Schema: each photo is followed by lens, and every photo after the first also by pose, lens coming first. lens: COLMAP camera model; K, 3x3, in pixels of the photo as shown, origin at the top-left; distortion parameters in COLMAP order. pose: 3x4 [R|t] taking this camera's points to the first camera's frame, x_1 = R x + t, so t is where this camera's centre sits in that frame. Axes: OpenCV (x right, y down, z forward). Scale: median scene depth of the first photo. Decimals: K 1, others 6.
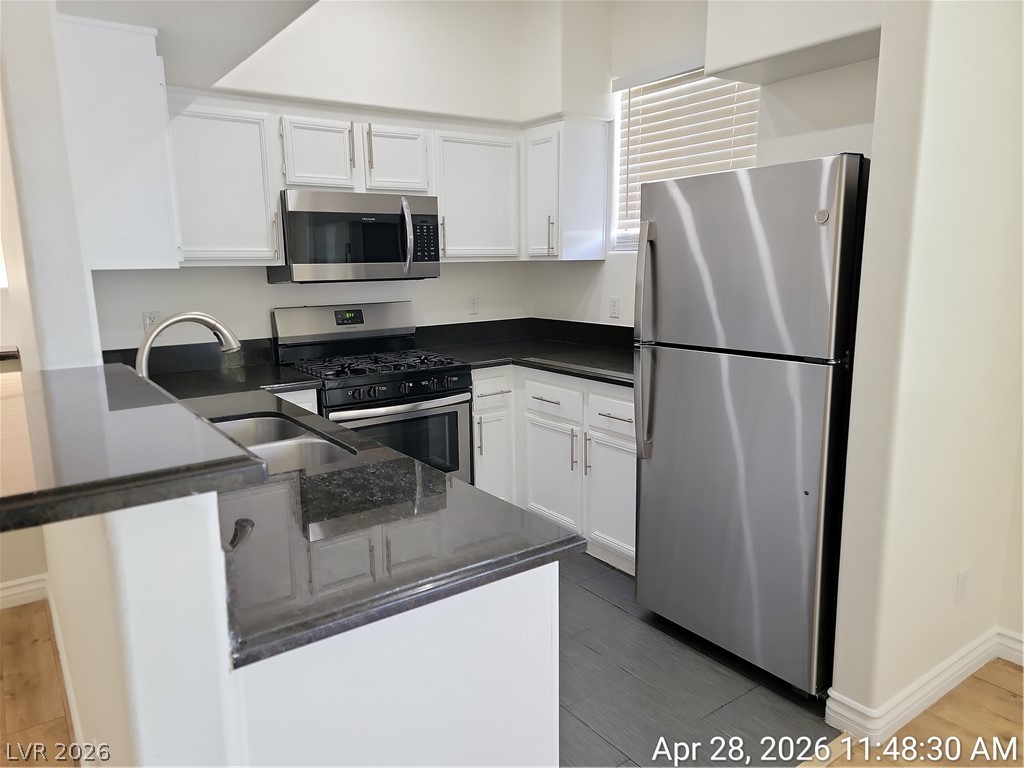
lens RADIAL K [[712.4, 0, 502.3], [0, 712.4, 379.4], [0, 0, 1]] dist [0.083382, -0.054037]
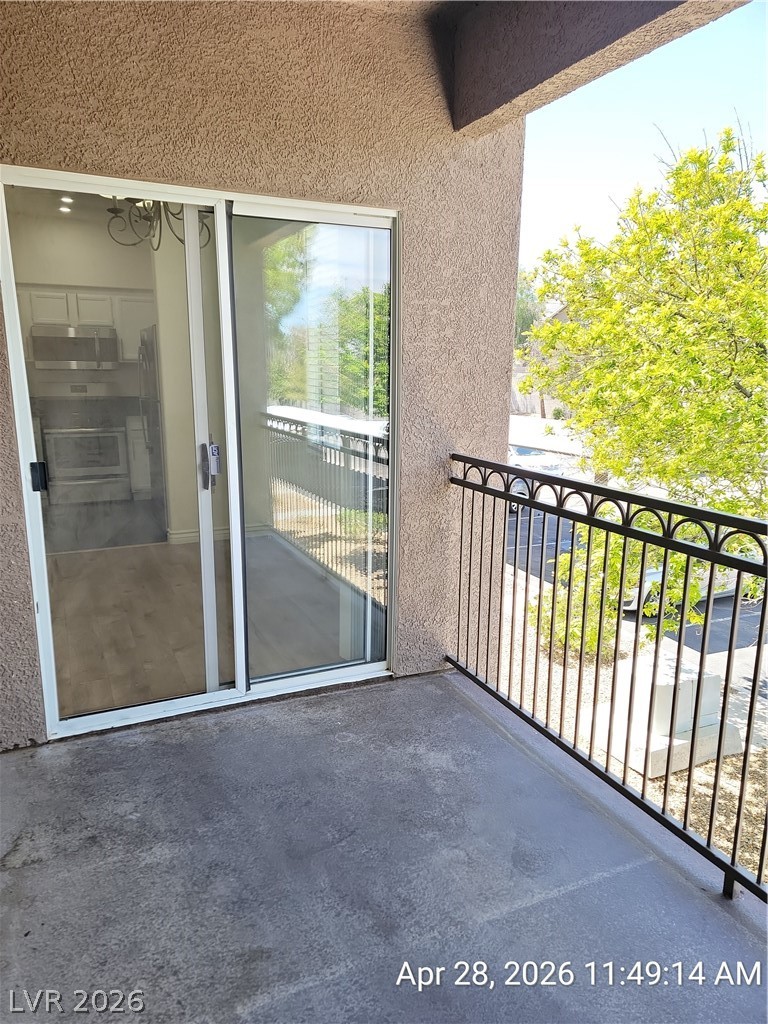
lens RADIAL K [[712.4, 0, 380.1], [0, 712.4, 519.0], [0, 0, 1]] dist [0.083382, -0.054037]
pose [[0.980122, 0.059502, -0.189261, 1.072763], [-0.050547, 0.997377, 0.051800, 0.136981], [0.191847, -0.041204, 0.980560, -0.884256]]
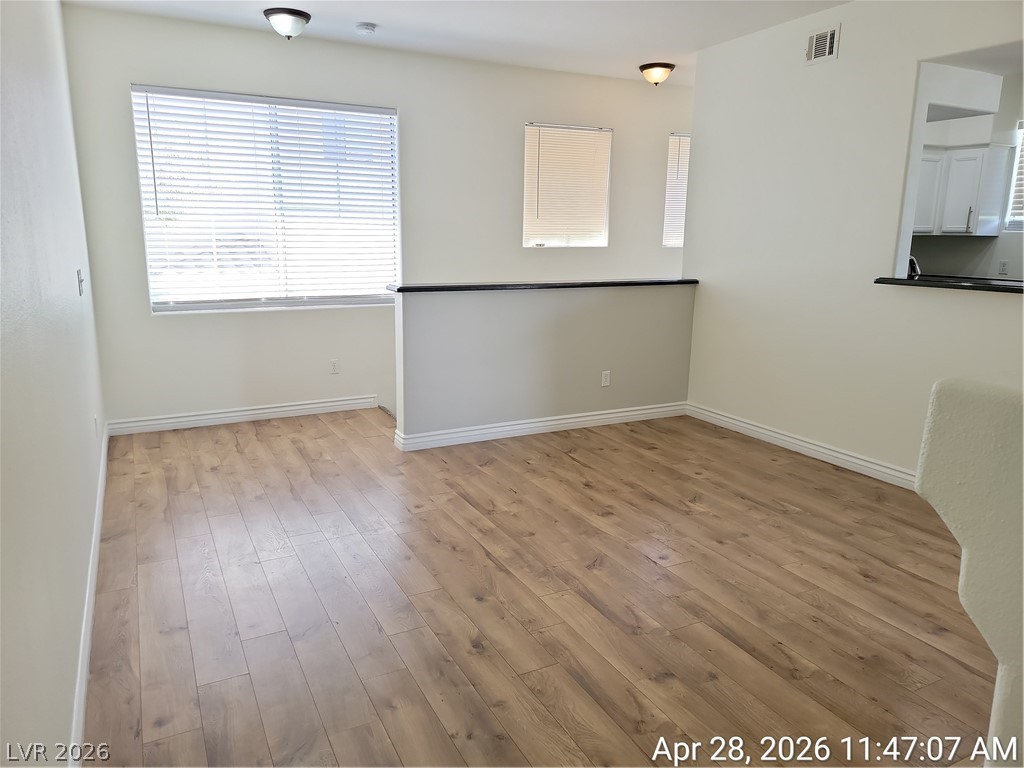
lens RADIAL K [[712.4, 0, 515.0], [0, 712.4, 361.4], [0, 0, 1]] dist [0.083382, -0.054037]
pose [[0.990053, 0.052514, -0.130524, -0.735239], [-0.050447, 0.998544, 0.019094, 0.136846], [0.131336, -0.012320, 0.991261, -0.767491]]
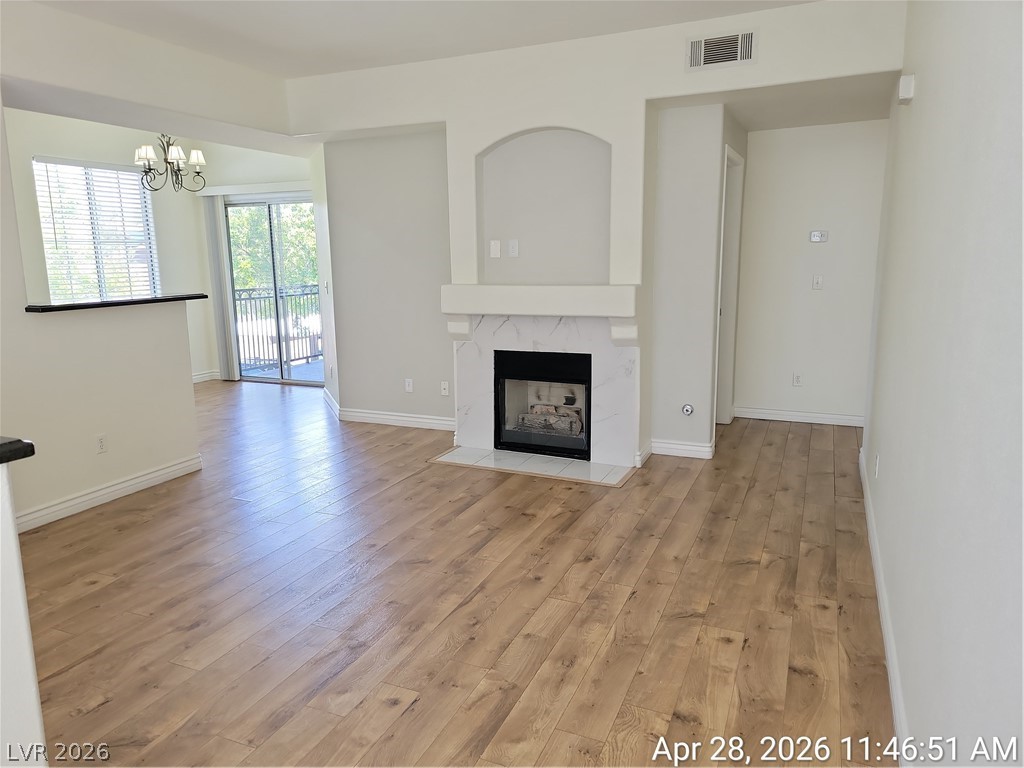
lens RADIAL K [[712.4, 0, 504.7], [0, 712.4, 380.2], [0, 0, 1]] dist [0.083382, -0.054037]
pose [[-0.500438, -0.127939, 0.856267, -1.571416], [0.170882, 0.954969, 0.242557, -0.036299], [-0.848741, 0.267706, -0.456040, 0.394132]]
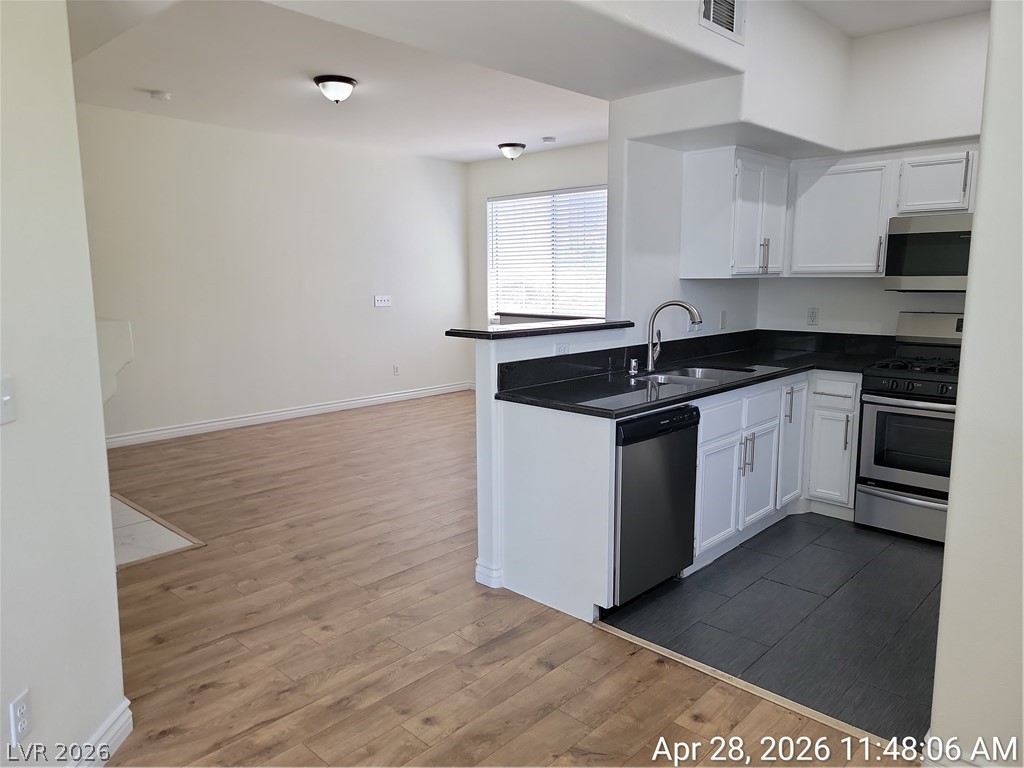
lens RADIAL K [[712.4, 0, 507.1], [0, 712.4, 376.7], [0, 0, 1]] dist [0.083382, -0.054037]
pose [[0.186079, 0.155434, -0.970162, 0.776220], [-0.168484, 0.977830, 0.124347, -0.031536], [0.967981, 0.140319, 0.208141, 0.106727]]
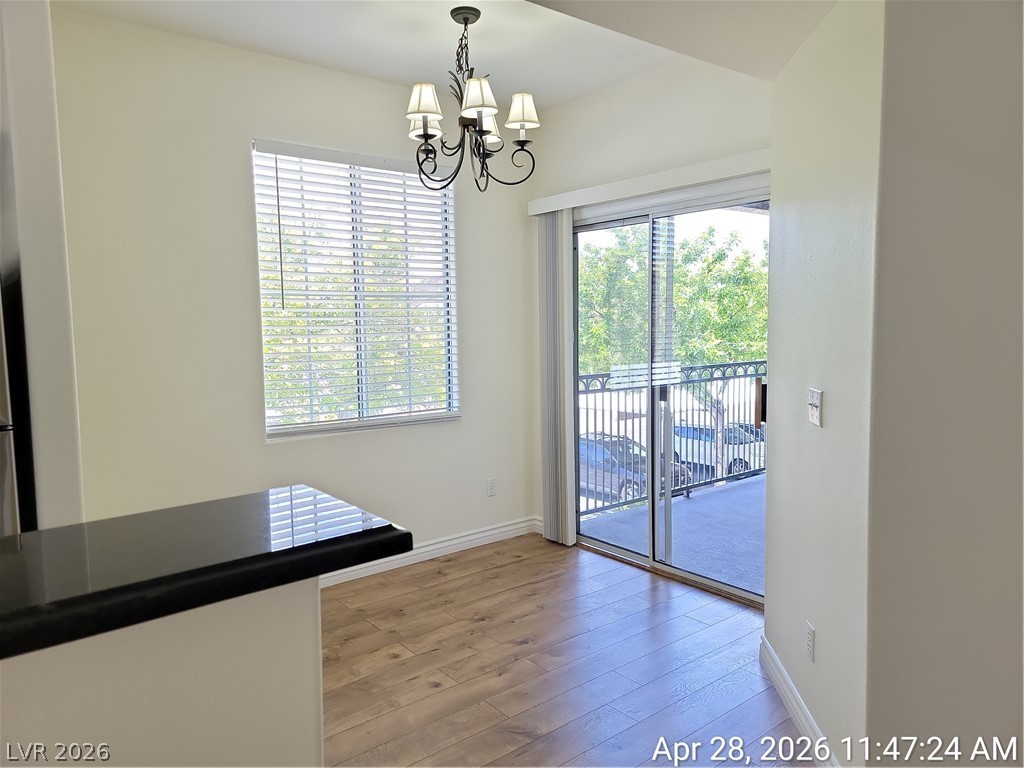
lens RADIAL K [[712.4, 0, 491.9], [0, 712.4, 366.1], [0, 0, 1]] dist [0.083382, -0.054037]
pose [[-0.037416, -0.048129, 0.998140, -0.381405], [0.184927, 0.981254, 0.054247, -0.019692], [-0.982040, 0.186613, -0.027814, 0.179293]]
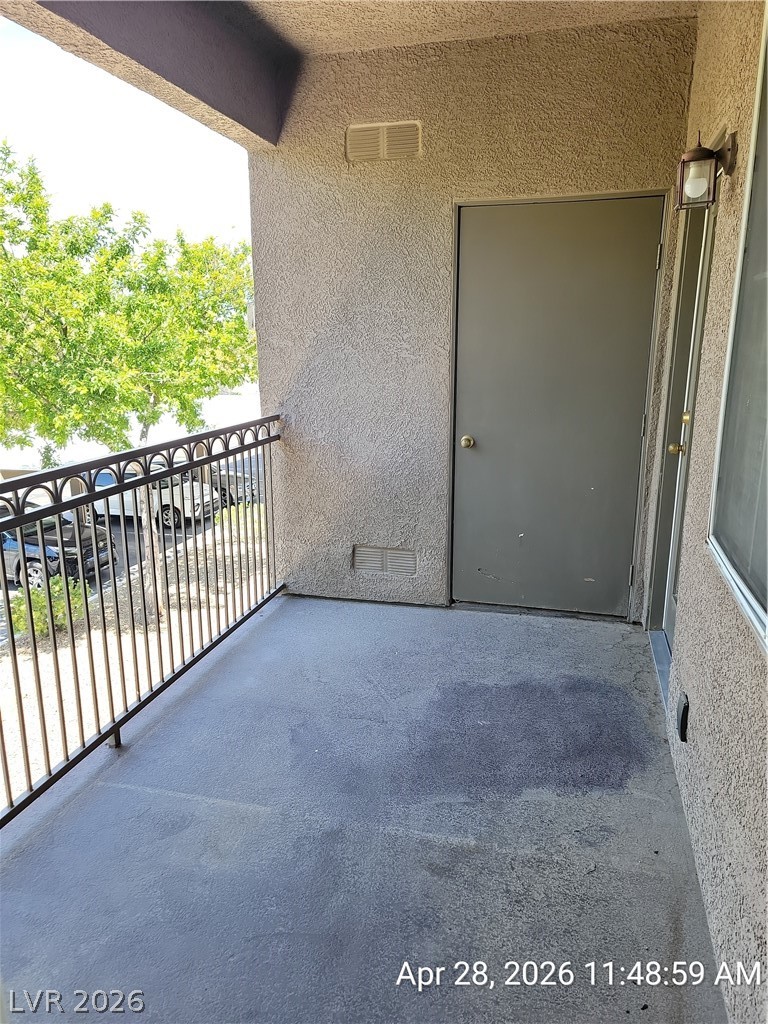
lens RADIAL K [[712.4, 0, 385.5], [0, 712.4, 509.1], [0, 0, 1]] dist [0.083382, -0.054037]
pose [[-0.629992, -0.163218, 0.759256, 0.532405], [0.147842, 0.934580, 0.323579, 0.014451], [-0.762399, 0.316102, -0.564647, -0.122828]]
